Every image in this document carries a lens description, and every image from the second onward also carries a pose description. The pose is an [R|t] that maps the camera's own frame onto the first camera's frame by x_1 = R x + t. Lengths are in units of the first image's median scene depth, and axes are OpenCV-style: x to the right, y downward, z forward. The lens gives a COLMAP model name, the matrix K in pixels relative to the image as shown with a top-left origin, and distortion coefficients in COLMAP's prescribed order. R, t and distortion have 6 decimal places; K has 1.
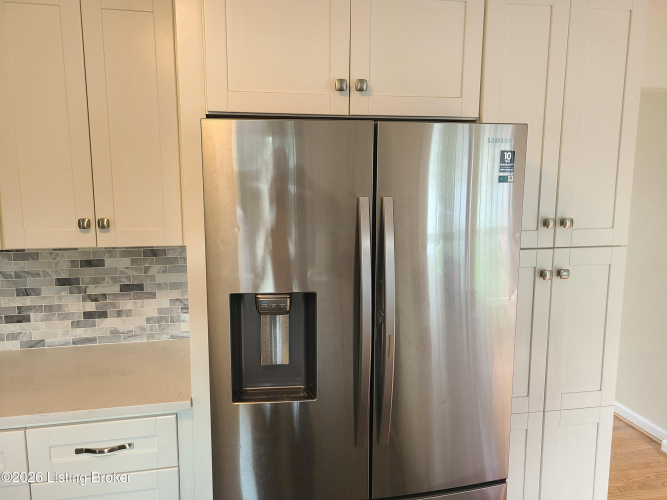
lens RADIAL K [[491.7, 0, 329.9], [0, 491.7, 243.8], [0, 0, 1]] dist [0.063209, -0.058565]
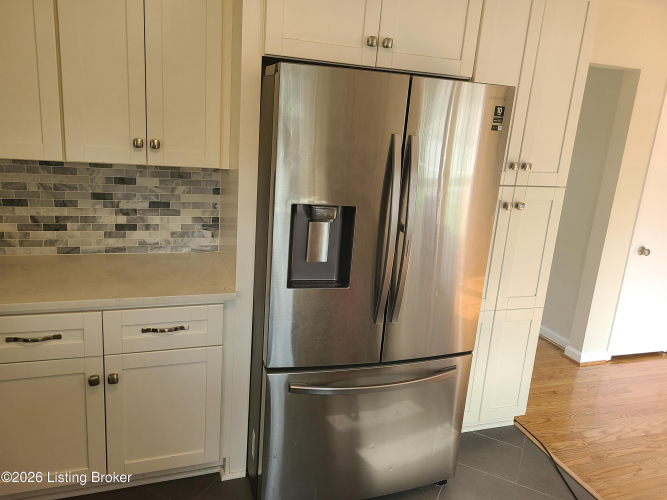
lens RADIAL K [[491.7, 0, 329.9], [0, 491.7, 243.8], [0, 0, 1]] dist [0.063209, -0.058565]
pose [[0.987098, 0.033545, 0.156565, -0.193169], [-0.049496, 0.993844, 0.099120, 0.046477], [-0.152276, -0.105590, 0.982681, -0.186623]]
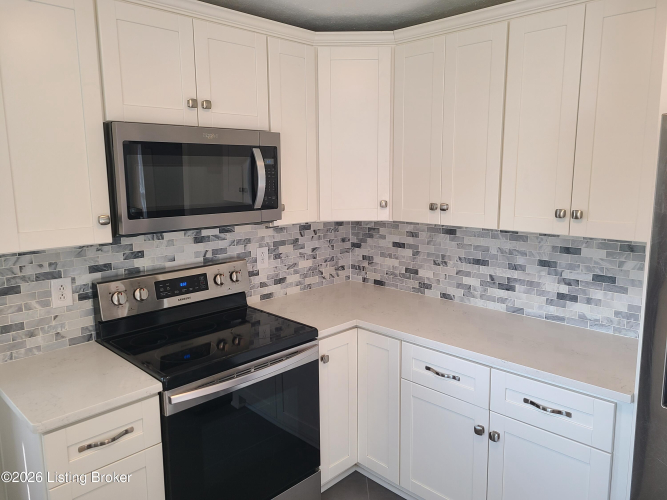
lens RADIAL K [[491.7, 0, 329.9], [0, 491.7, 243.8], [0, 0, 1]] dist [0.063209, -0.058565]
pose [[0.553535, 0.115259, -0.824812, 0.138158], [-0.107191, 0.992000, 0.066686, 0.007647], [0.825899, 0.051499, 0.561461, -0.064398]]
